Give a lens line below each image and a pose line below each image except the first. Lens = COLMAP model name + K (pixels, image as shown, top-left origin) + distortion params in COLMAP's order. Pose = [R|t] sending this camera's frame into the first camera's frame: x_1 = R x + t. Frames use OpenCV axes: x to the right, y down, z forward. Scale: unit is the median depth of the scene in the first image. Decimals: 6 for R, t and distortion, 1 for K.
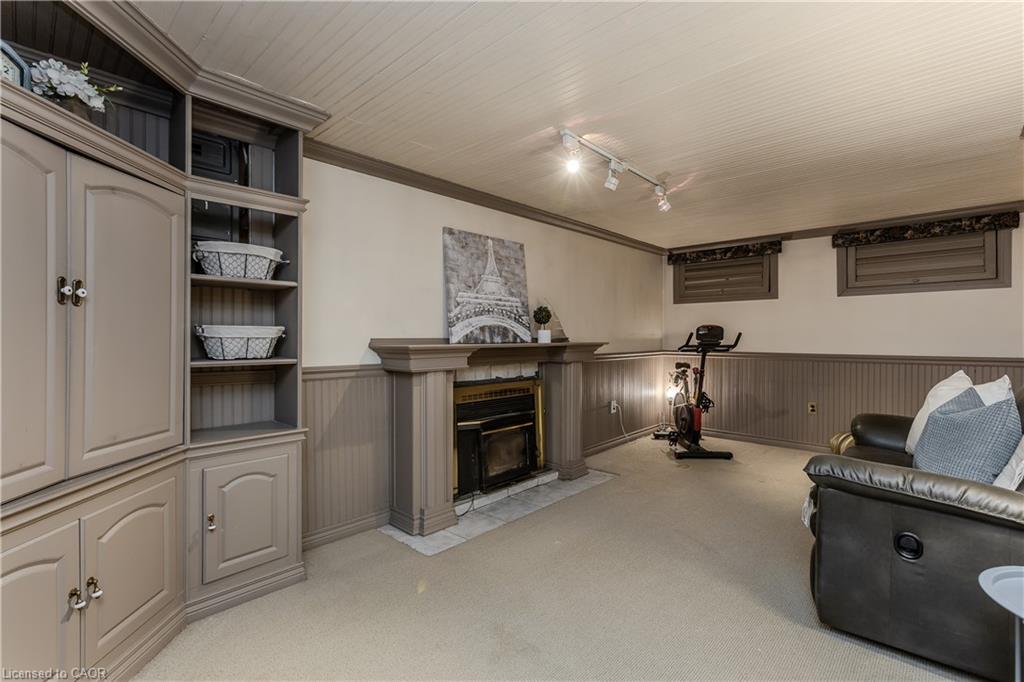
lens RADIAL K [[464.8, 0, 509.2], [0, 464.8, 339.4], [0, 0, 1]] dist [-0.003326, 0.000272]
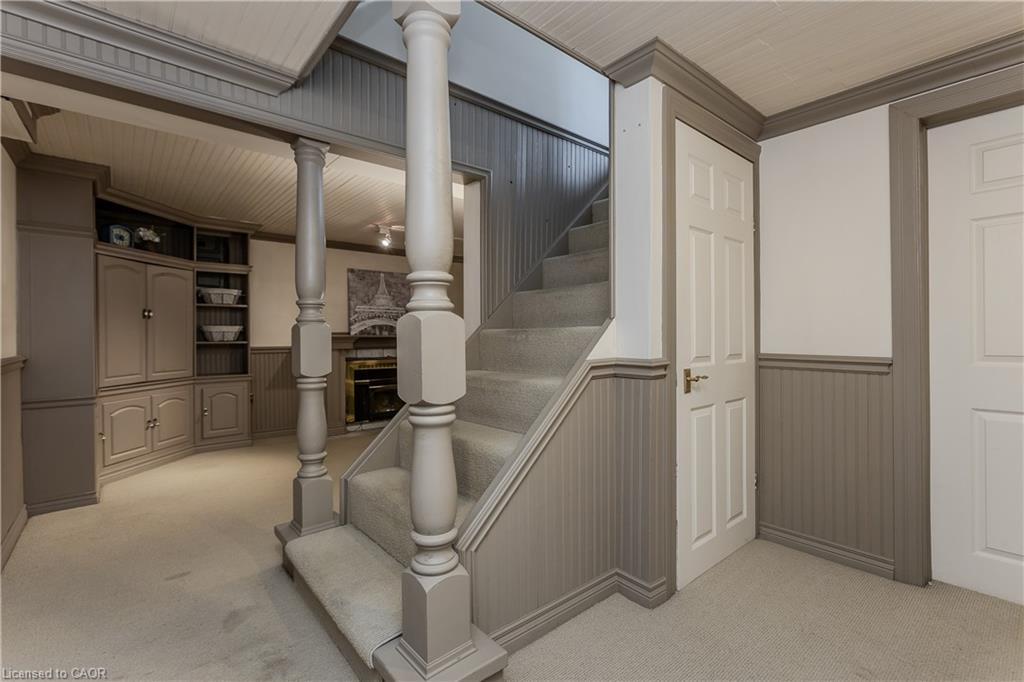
lens RADIAL K [[464.8, 0, 515.4], [0, 464.8, 338.4], [0, 0, 1]] dist [-0.003326, 0.000272]
pose [[0.993659, -0.006273, -0.112265, 0.973514], [0.006116, 0.999980, -0.001742, 0.038649], [0.112274, 0.001044, 0.993677, -0.948065]]
